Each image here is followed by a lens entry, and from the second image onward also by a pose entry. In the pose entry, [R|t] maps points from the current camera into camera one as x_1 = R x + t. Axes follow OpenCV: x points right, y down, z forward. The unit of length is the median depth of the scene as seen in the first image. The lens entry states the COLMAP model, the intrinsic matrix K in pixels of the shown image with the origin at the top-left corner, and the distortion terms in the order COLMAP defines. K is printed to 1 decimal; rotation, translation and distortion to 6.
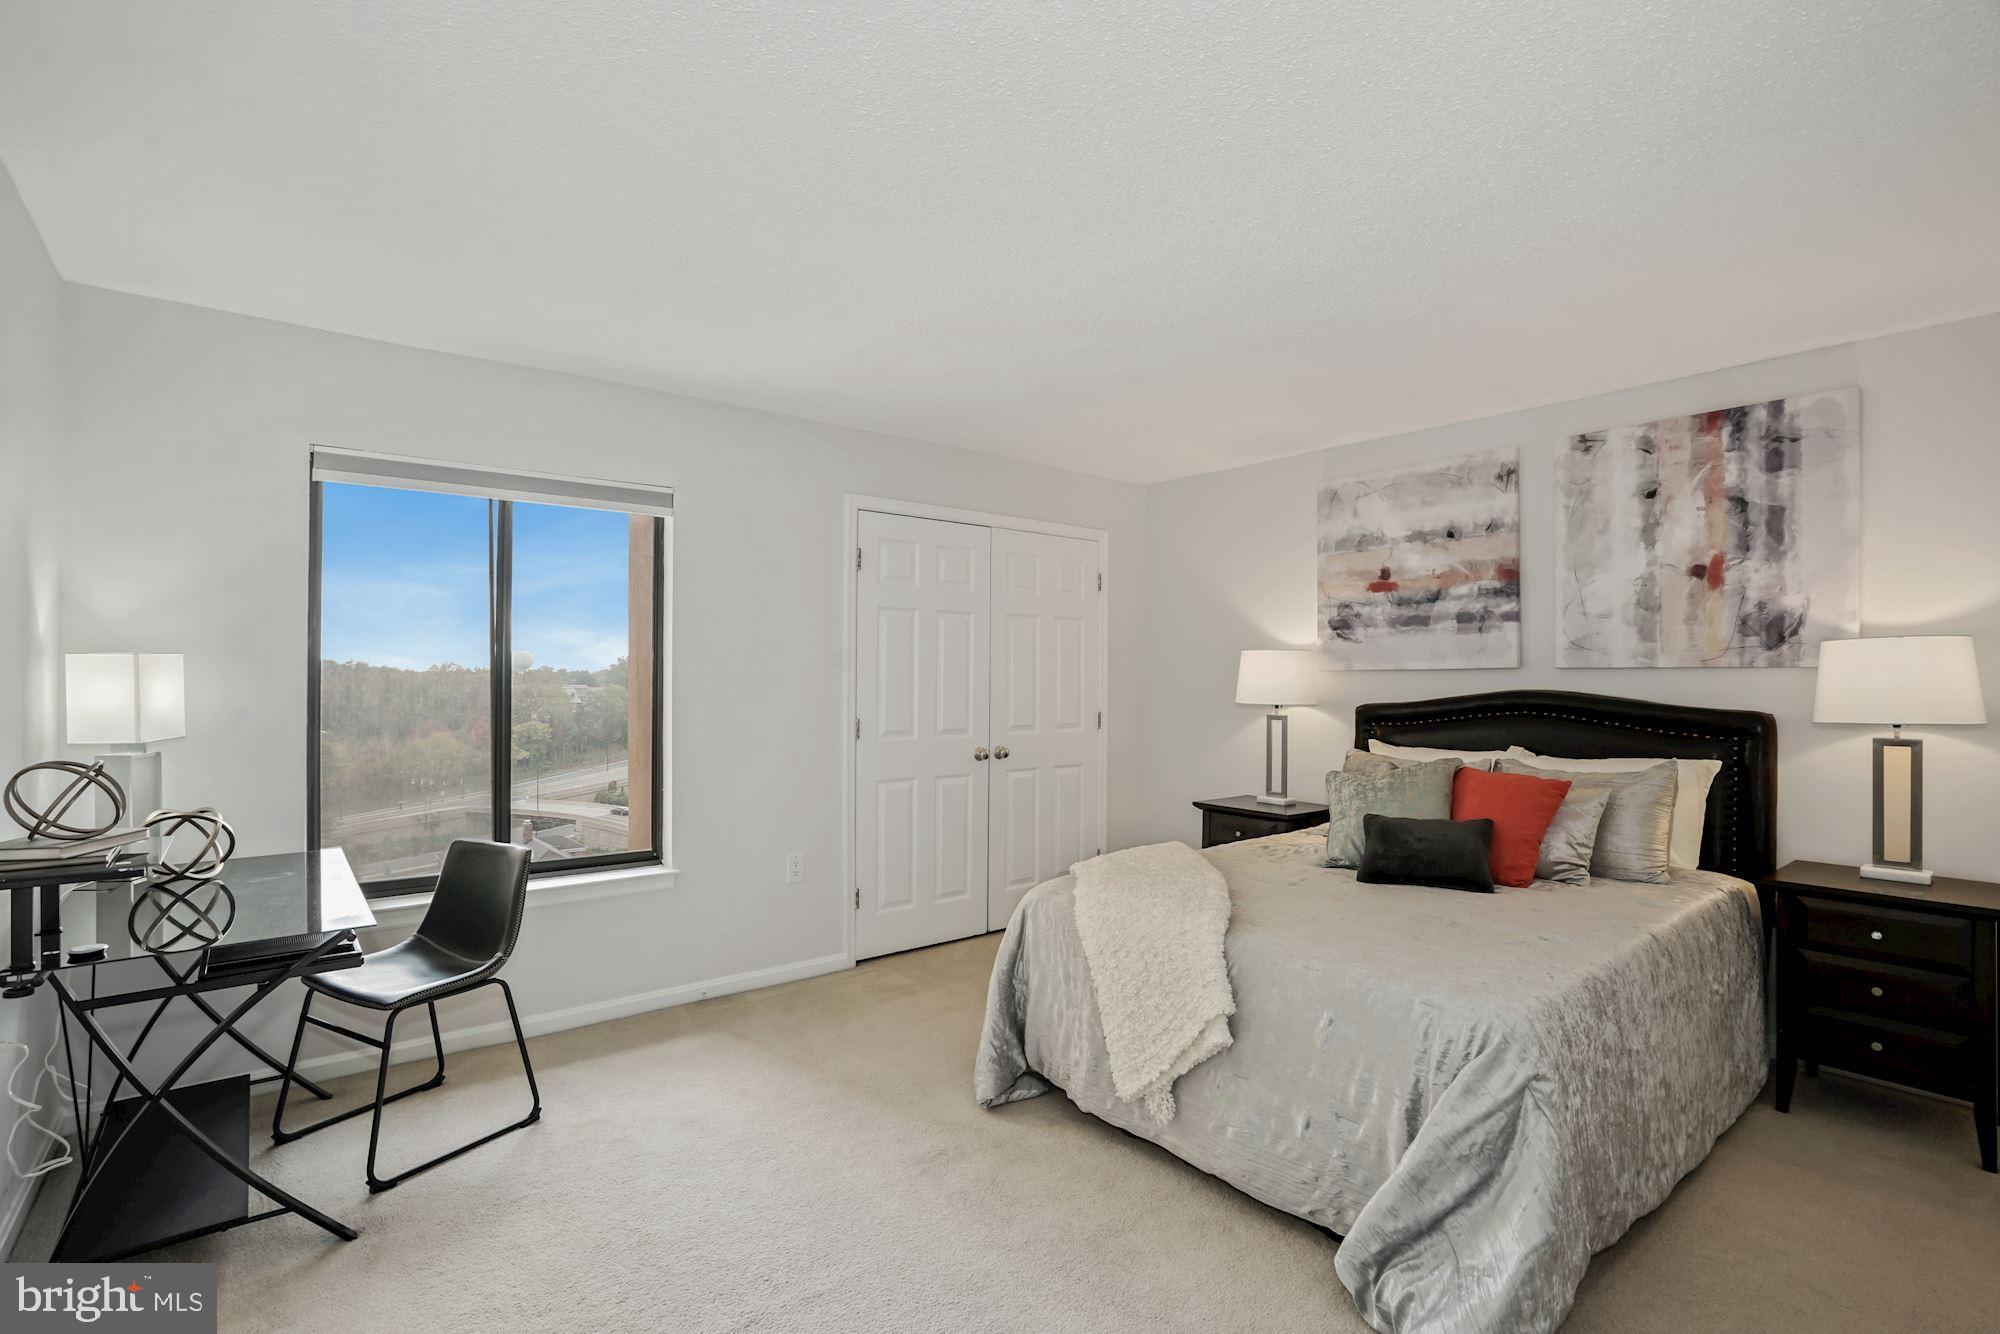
lens RADIAL K [[937.9, 0, 995.6], [0, 937.9, 661.8], [0, 0, 1]] dist [-0.058295, 0.022772]
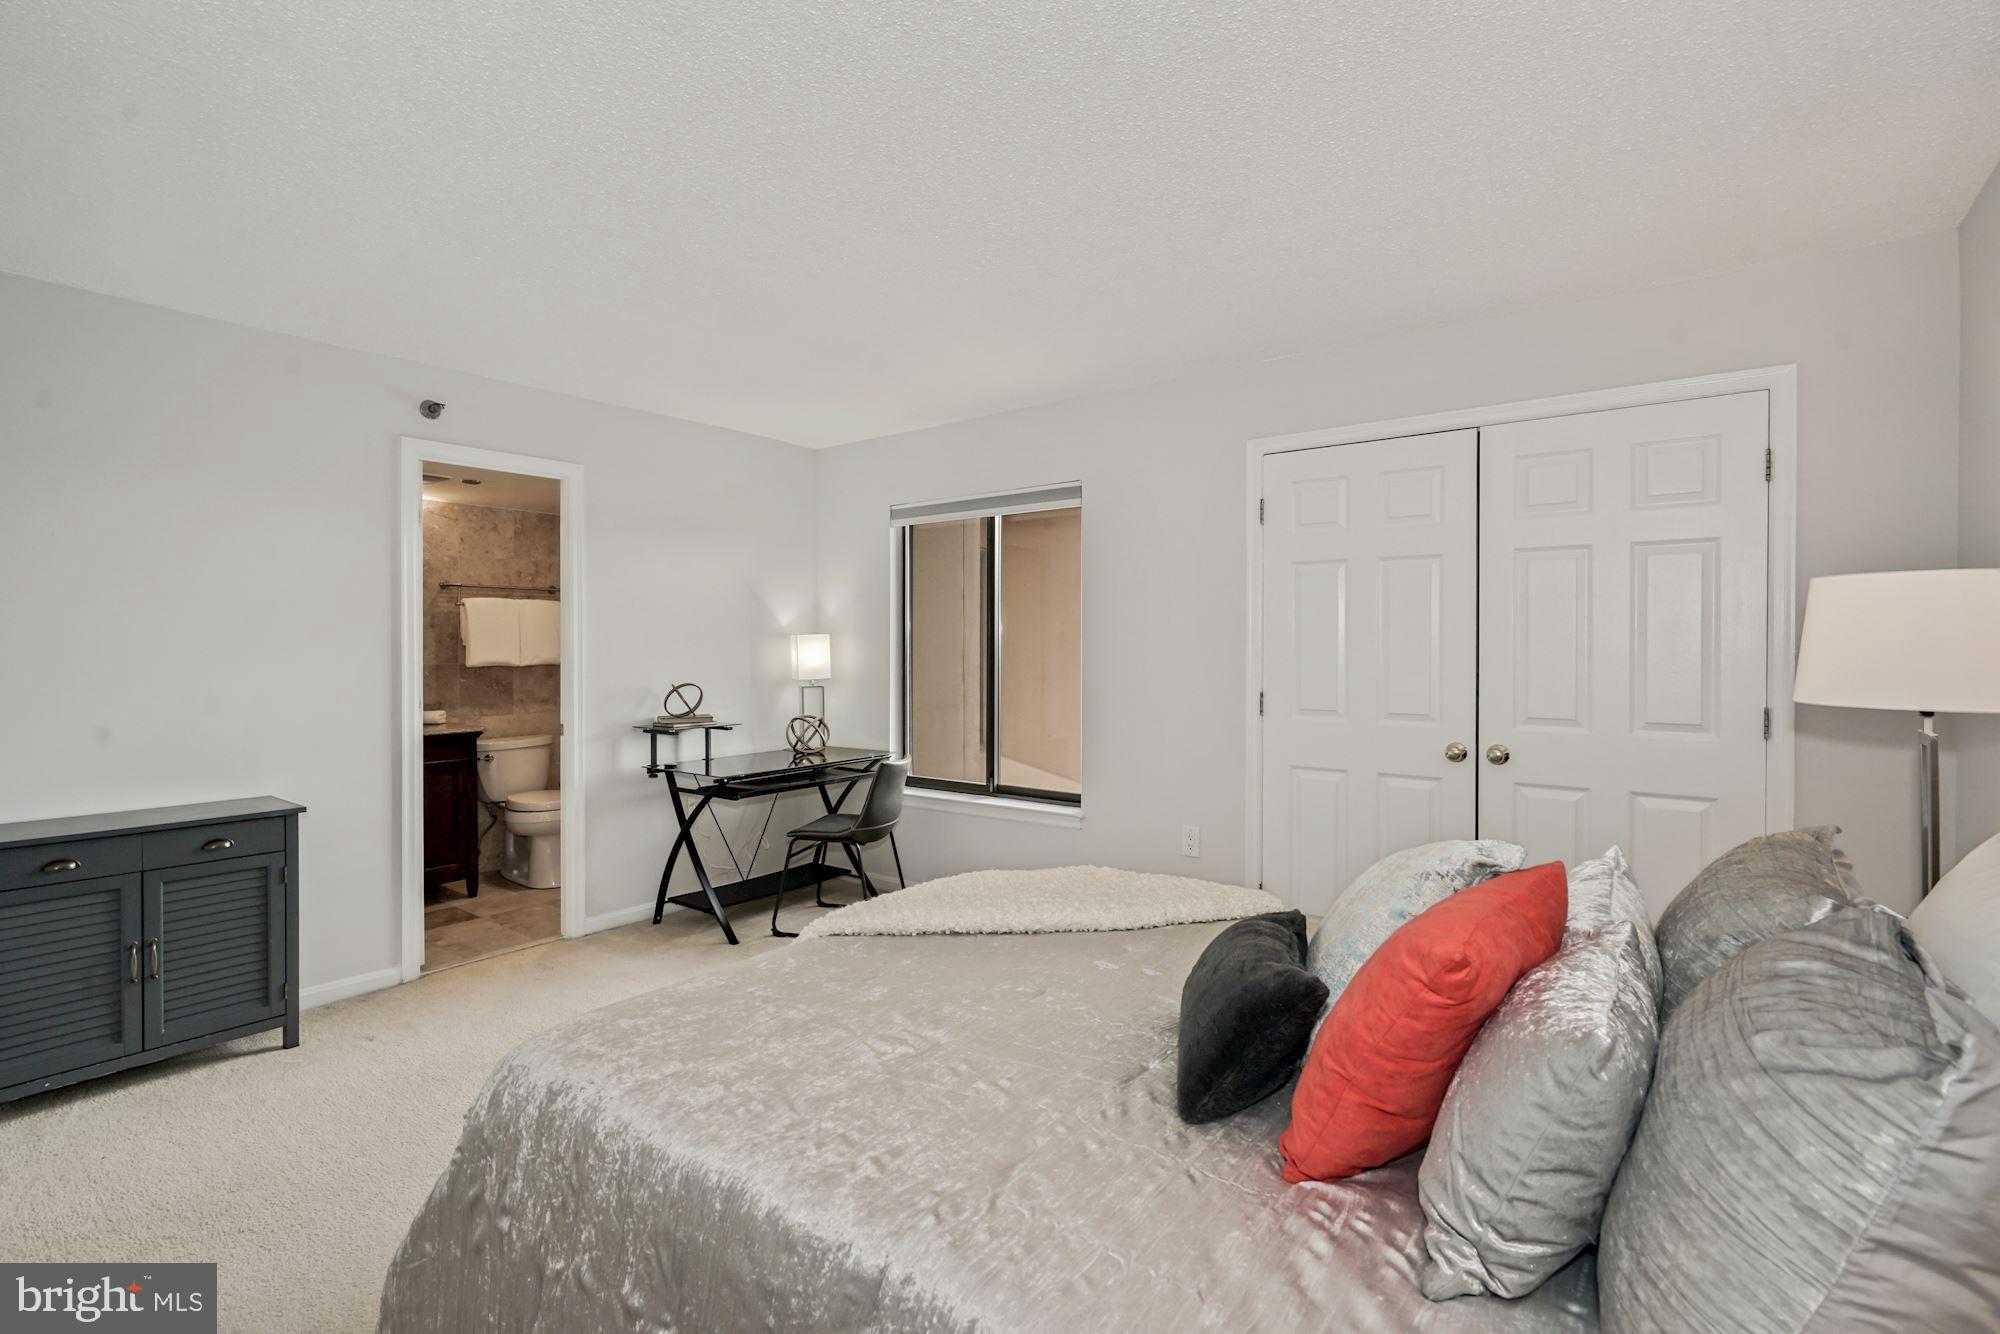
lens RADIAL K [[932.2, 0, 987.8], [0, 932.2, 652.2], [0, 0, 1]] dist [-0.001695, -0.000190]
pose [[0.230893, 0.005415, -0.972964, 0.683943], [0.018431, 0.999781, 0.009938, 0.010015], [0.972805, -0.020227, 0.230742, 0.575604]]
